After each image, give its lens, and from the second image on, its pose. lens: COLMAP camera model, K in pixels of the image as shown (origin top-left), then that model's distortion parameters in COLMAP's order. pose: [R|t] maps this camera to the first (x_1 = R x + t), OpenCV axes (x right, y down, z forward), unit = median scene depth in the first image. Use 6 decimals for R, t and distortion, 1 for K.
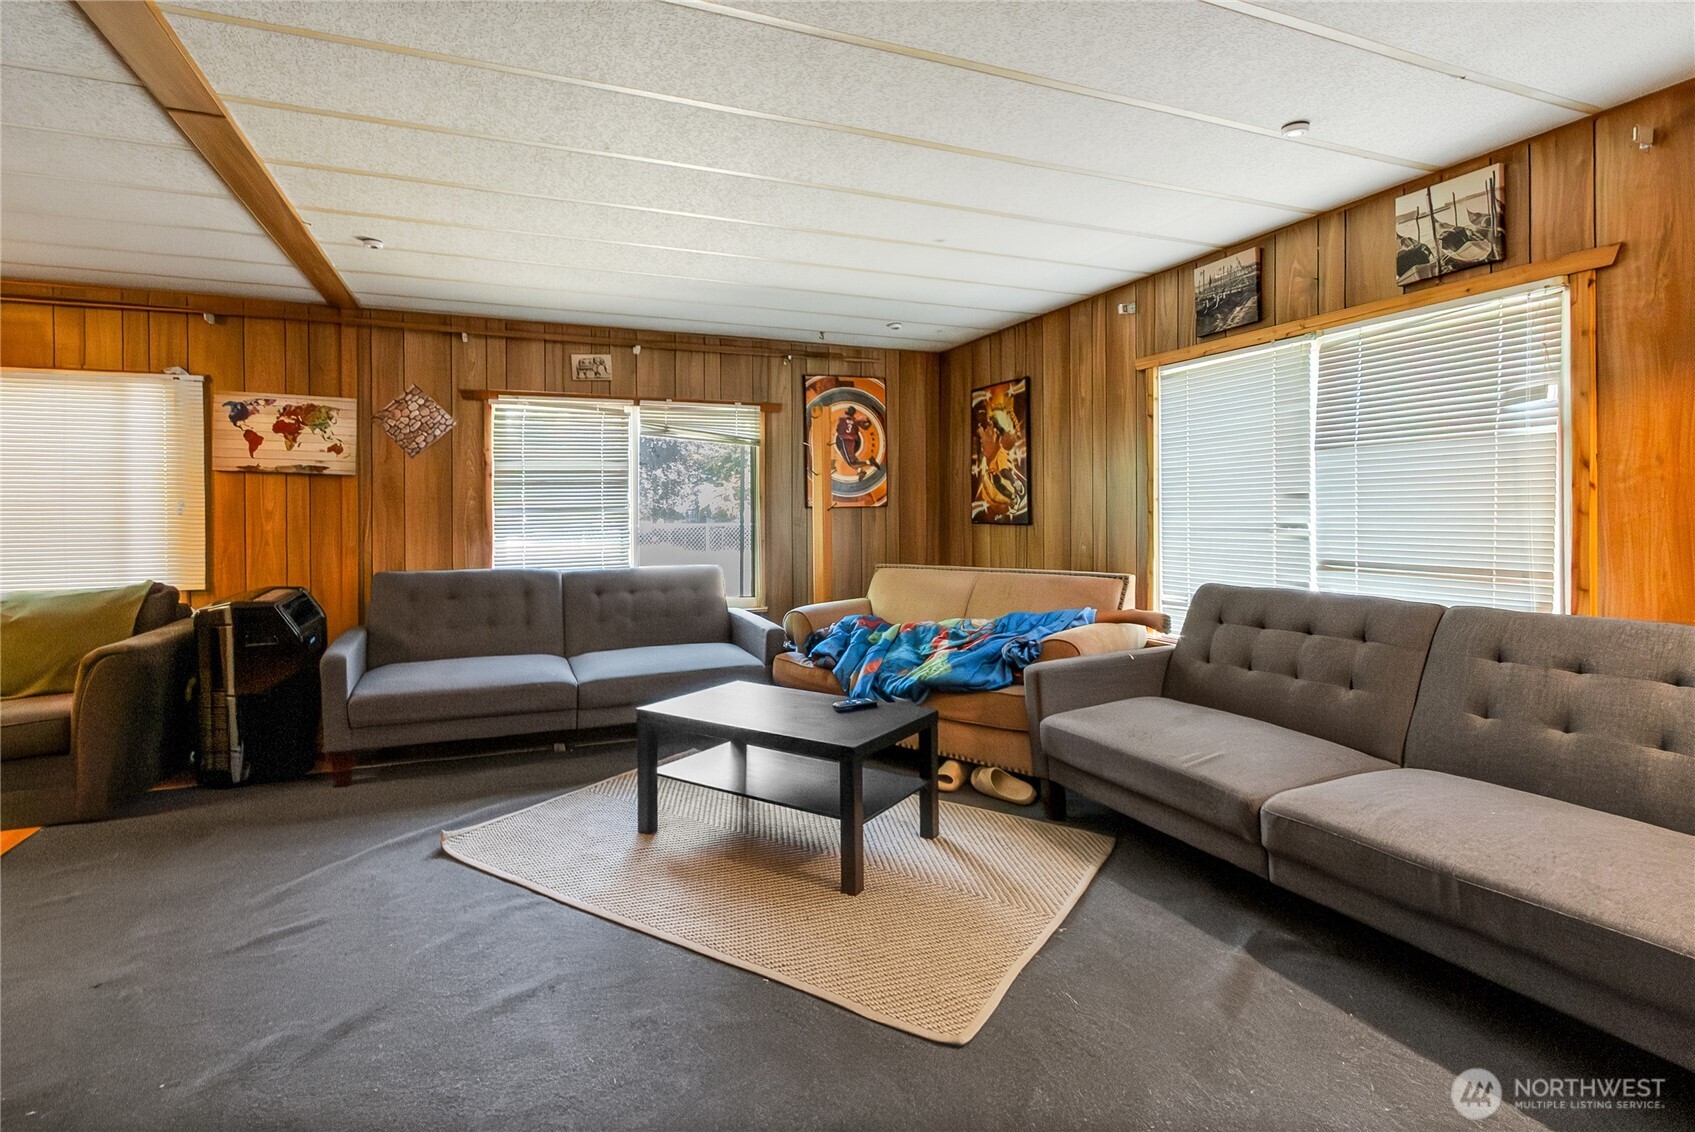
lens RADIAL K [[812.4, 0, 844.5], [0, 812.4, 509.1], [0, 0, 1]] dist [0.018956, -0.010749]
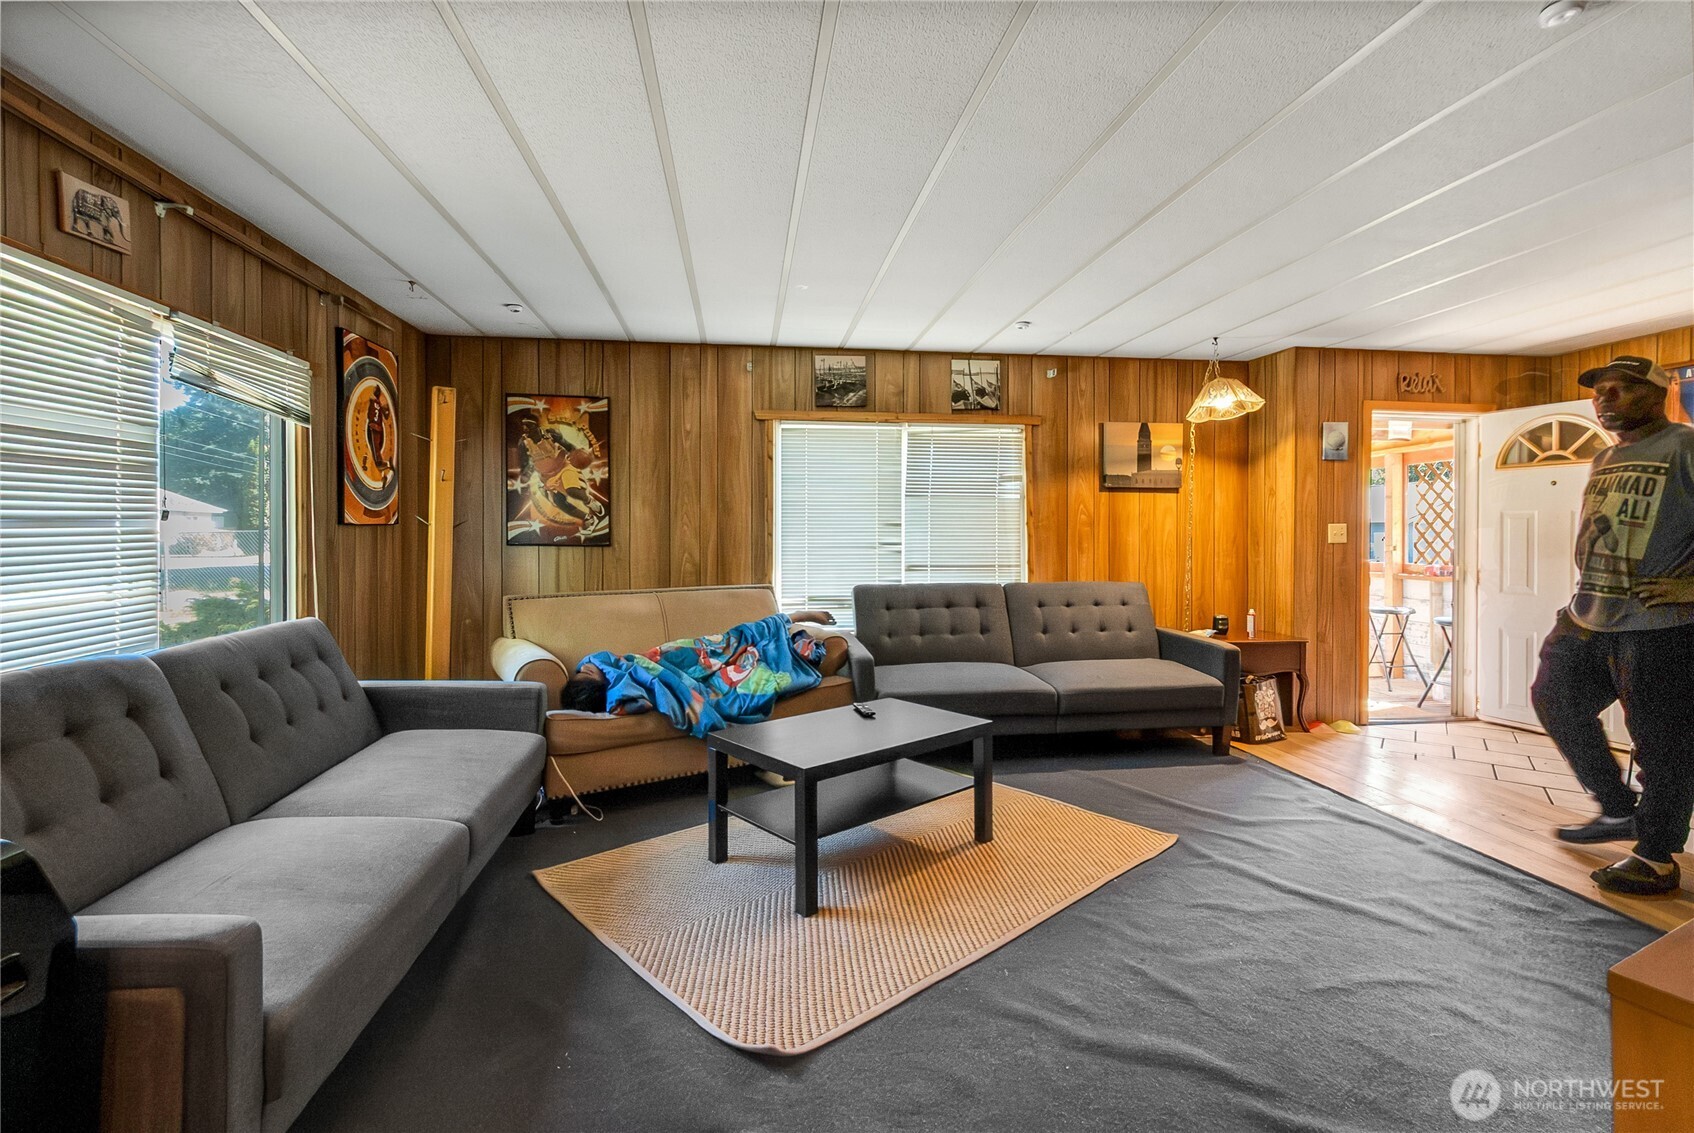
lens RADIAL K [[783.9, 0, 842.8], [0, 783.9, 534.7], [0, 0, 1]] dist [-0.001524, -0.000407]
pose [[0.266710, 0.005439, 0.963761, -0.629704], [-0.009238, 0.999953, -0.003086, 0.005721], [-0.963733, -0.008080, 0.266748, 0.471436]]
